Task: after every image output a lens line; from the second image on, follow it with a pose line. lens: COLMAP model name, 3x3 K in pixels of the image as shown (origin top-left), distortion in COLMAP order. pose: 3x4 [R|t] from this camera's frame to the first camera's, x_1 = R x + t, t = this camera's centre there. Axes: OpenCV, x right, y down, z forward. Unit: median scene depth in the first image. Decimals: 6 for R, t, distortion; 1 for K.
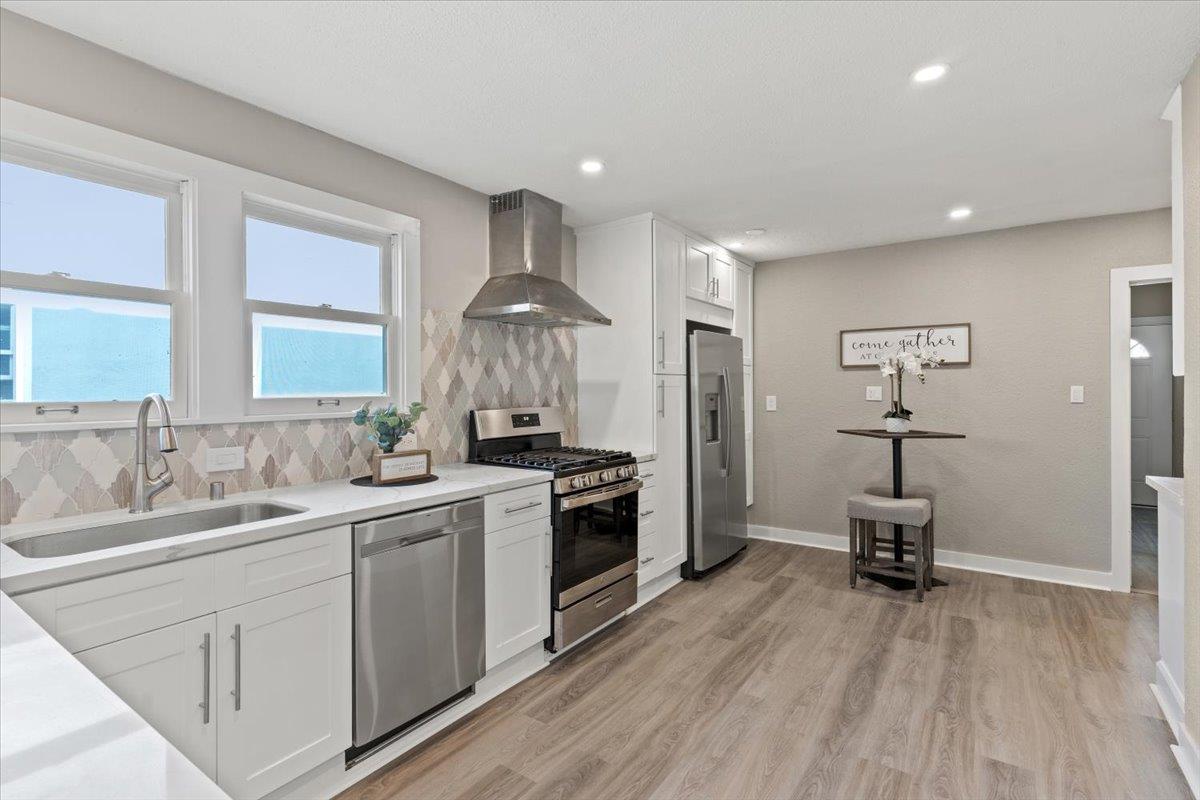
lens RADIAL K [[573.4, 0, 594.0], [0, 573.4, 391.0], [0, 0, 1]] dist [-0.001507, 0.000294]
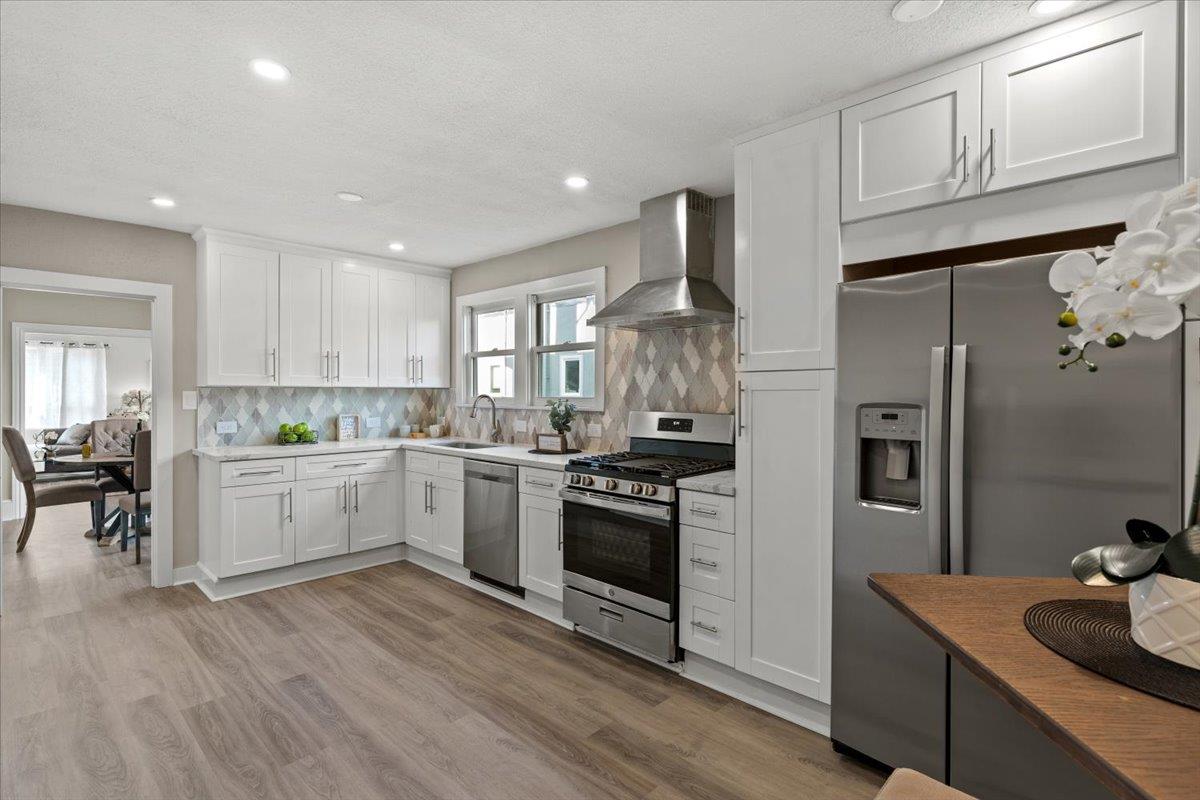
lens RADIAL K [[573.4, 0, 594.3], [0, 573.4, 396.7], [0, 0, 1]] dist [-0.001507, 0.000294]
pose [[-0.161166, 0.011321, -0.986862, 1.006611], [-0.004434, 0.999916, 0.012195, -0.010319], [0.986917, 0.006341, -0.161102, 1.172161]]
